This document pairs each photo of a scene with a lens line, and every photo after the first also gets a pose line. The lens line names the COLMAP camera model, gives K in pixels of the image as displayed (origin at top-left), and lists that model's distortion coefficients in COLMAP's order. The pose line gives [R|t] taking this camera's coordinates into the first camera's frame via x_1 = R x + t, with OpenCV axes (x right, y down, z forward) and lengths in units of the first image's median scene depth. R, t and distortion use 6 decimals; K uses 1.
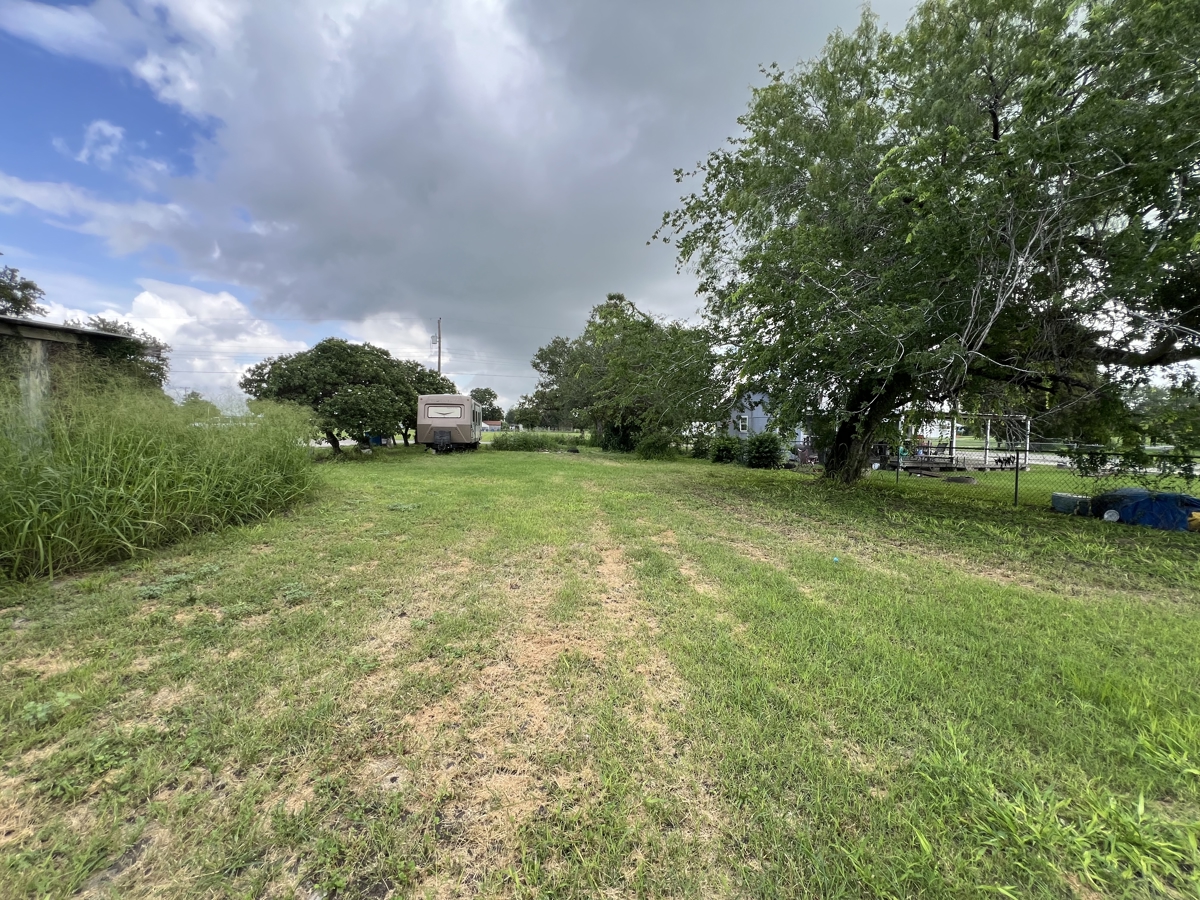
lens RADIAL K [[483.7, 0, 596.5], [0, 483.7, 445.8], [0, 0, 1]] dist [-0.000600, 0.000129]
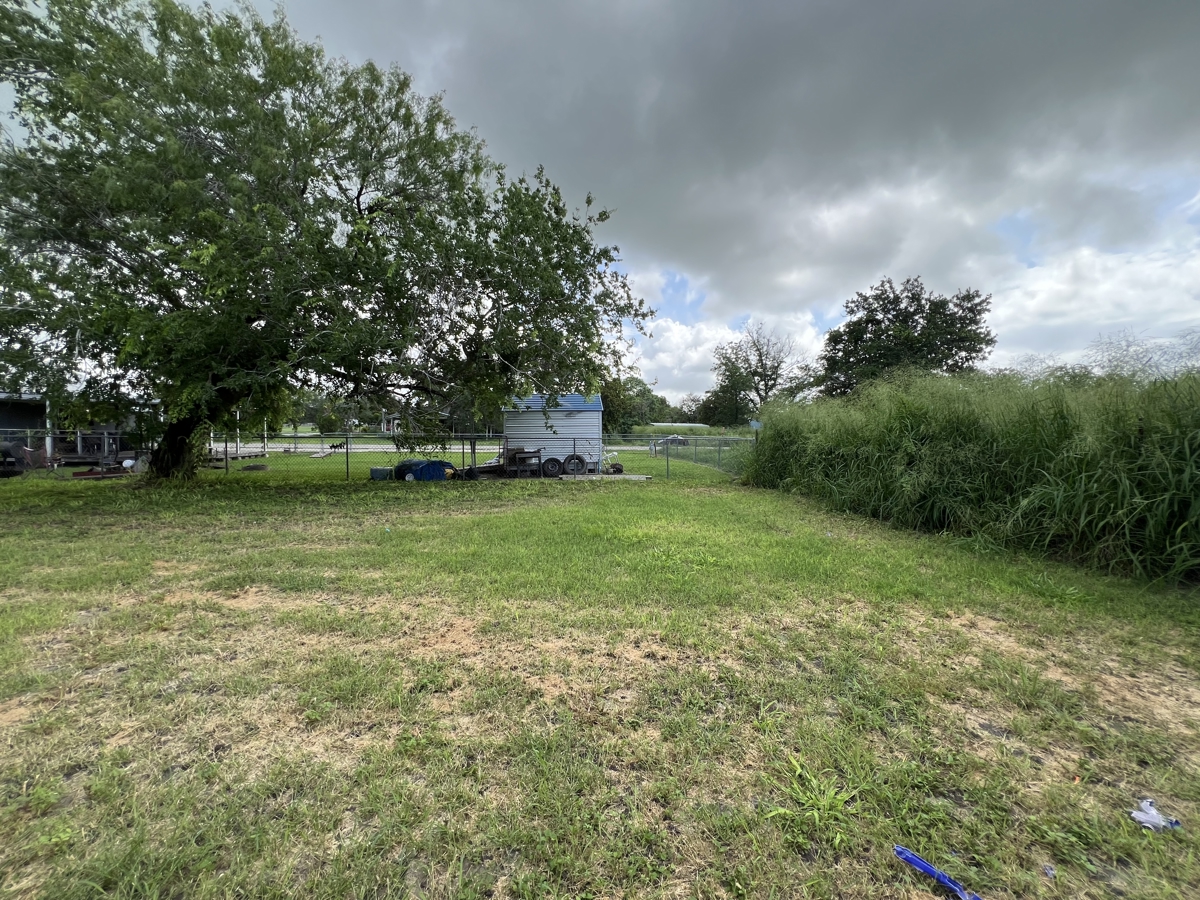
lens RADIAL K [[483.7, 0, 596.5], [0, 483.7, 445.8], [0, 0, 1]] dist [-0.000600, 0.000129]
pose [[0.109832, -0.046160, 0.992878, -0.149773], [0.026415, 0.998704, 0.043509, -0.003368], [-0.993599, 0.021448, 0.110909, 0.084392]]
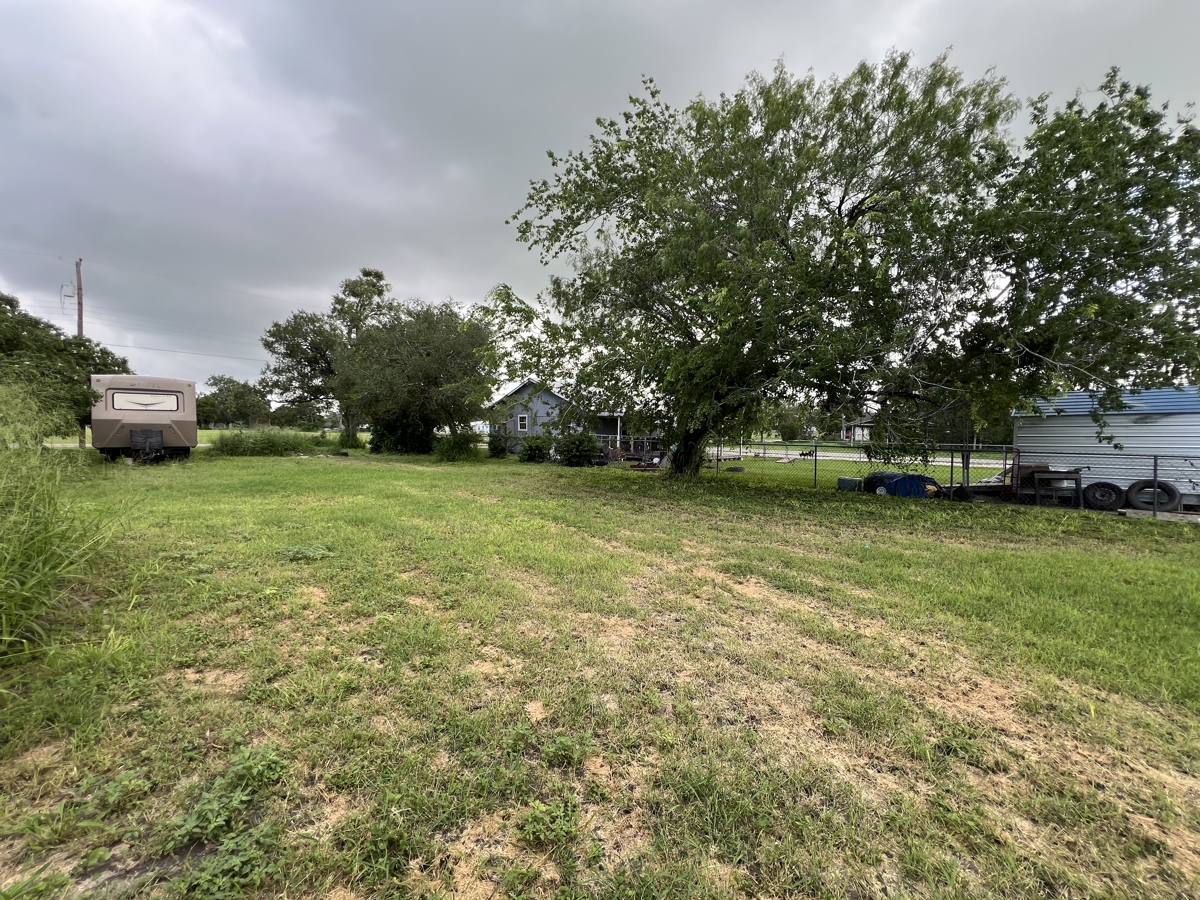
lens RADIAL K [[483.7, 0, 596.5], [0, 483.7, 445.8], [0, 0, 1]] dist [-0.000600, 0.000129]
pose [[0.839736, -0.016938, 0.542730, -0.154214], [0.014369, 0.999857, 0.008972, -0.005284], [-0.542804, 0.000265, 0.839859, 0.093616]]
